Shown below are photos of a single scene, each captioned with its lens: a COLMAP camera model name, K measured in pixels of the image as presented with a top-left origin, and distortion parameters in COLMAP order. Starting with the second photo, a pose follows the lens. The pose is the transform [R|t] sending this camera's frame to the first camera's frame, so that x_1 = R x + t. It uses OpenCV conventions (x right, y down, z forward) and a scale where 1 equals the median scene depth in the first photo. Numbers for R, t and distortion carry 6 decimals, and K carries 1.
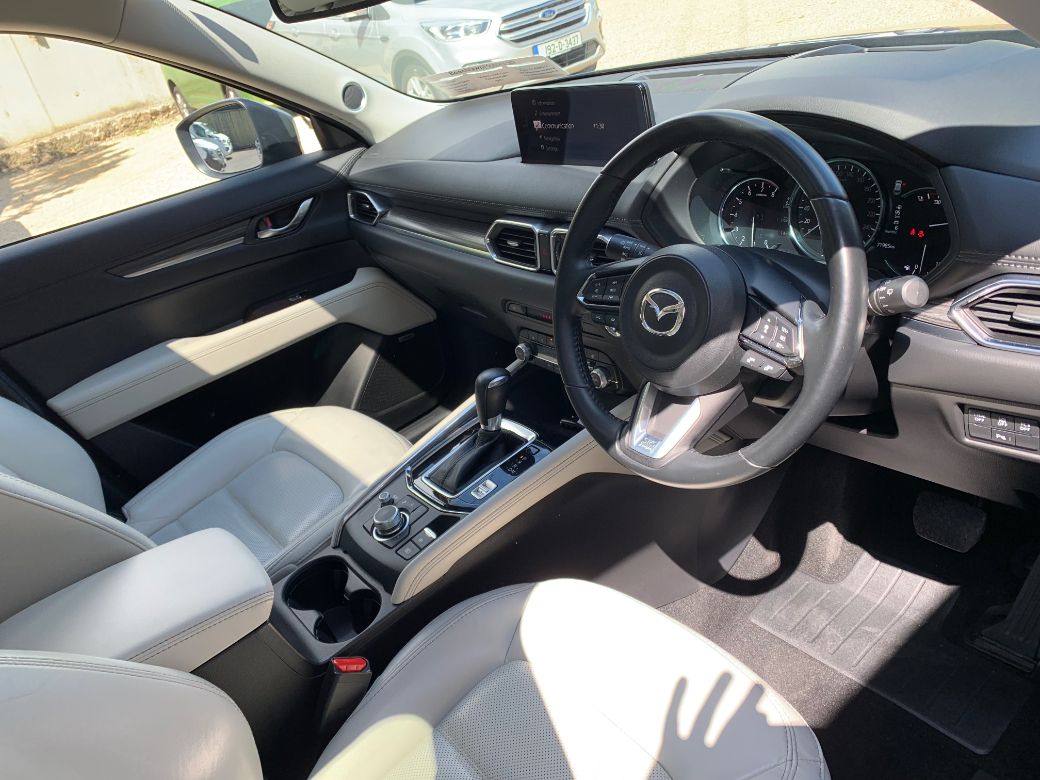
lens RADIAL K [[789.8, 0, 509.3], [0, 789.8, 389.5], [0, 0, 1]] dist [-0.004095, 0.002334]
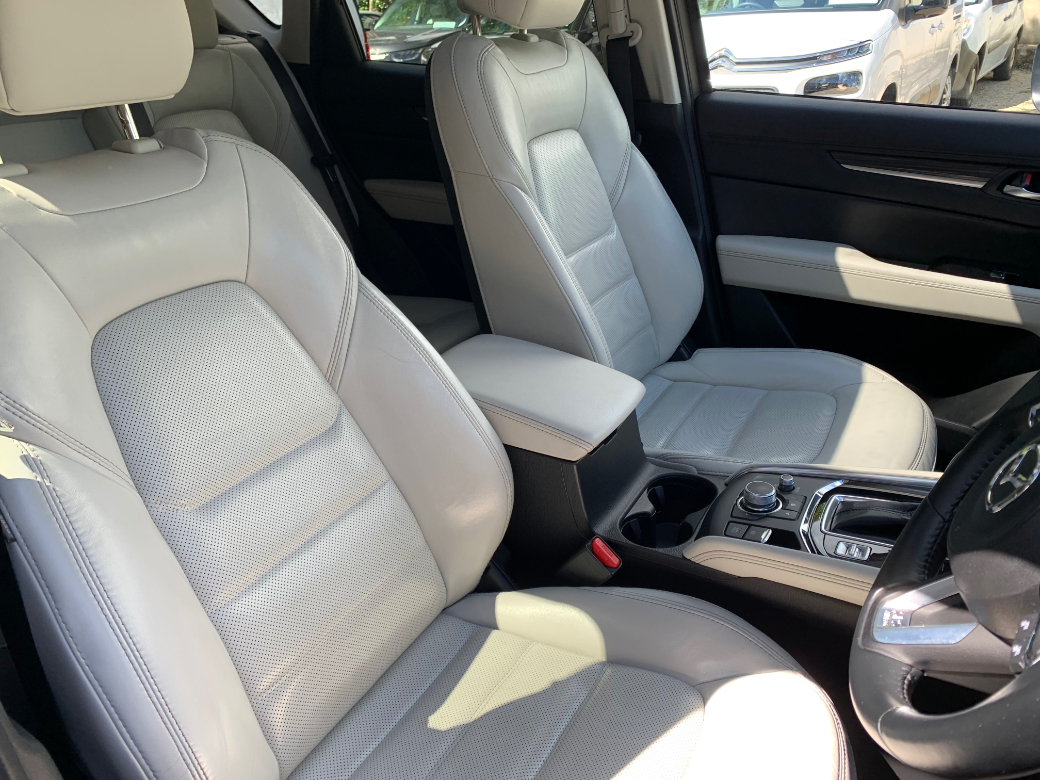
lens RADIAL K [[783.6, 0, 515.7], [0, 783.6, 391.0], [0, 0, 1]] dist [0.007244, 0.001606]
pose [[0.383850, 0.597765, -0.703801, 0.259525], [-0.504031, 0.774263, 0.382714, -0.113311], [0.773700, 0.207833, 0.598493, 0.193181]]
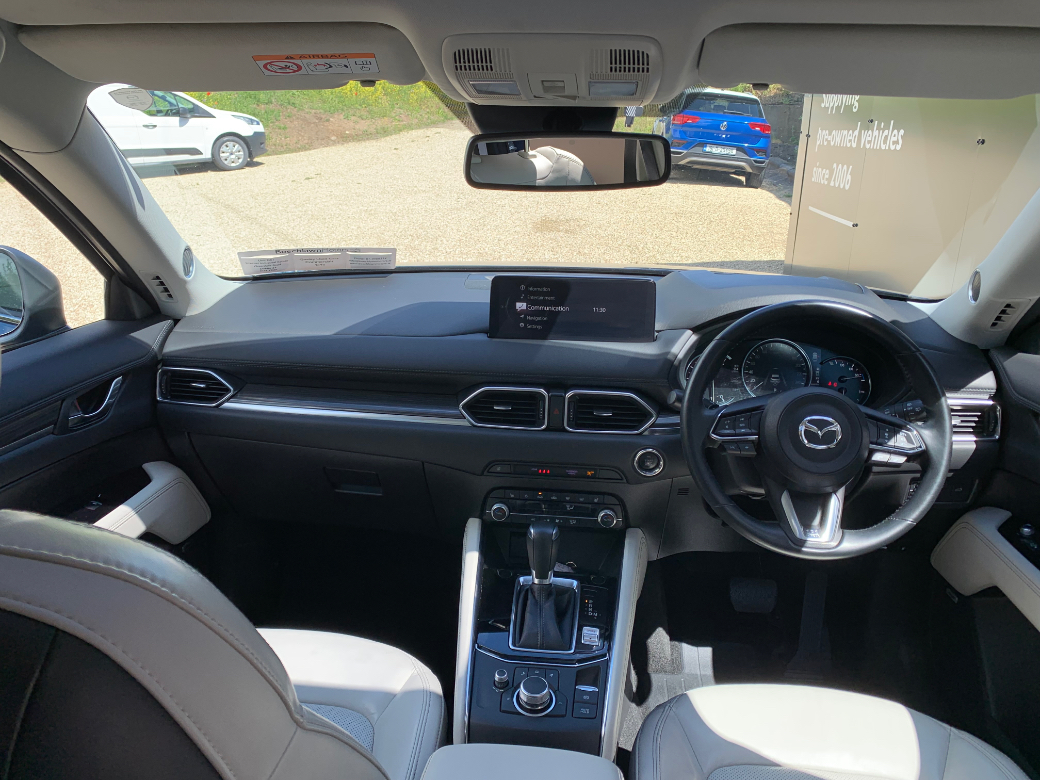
lens RADIAL K [[783.6, 0, 515.7], [0, 783.6, 391.0], [0, 0, 1]] dist [0.007244, 0.001606]
pose [[0.668988, 0.004314, 0.743260, -0.737169], [0.195311, 0.963822, -0.181388, -0.011976], [-0.717153, 0.266514, 0.643943, 0.281835]]
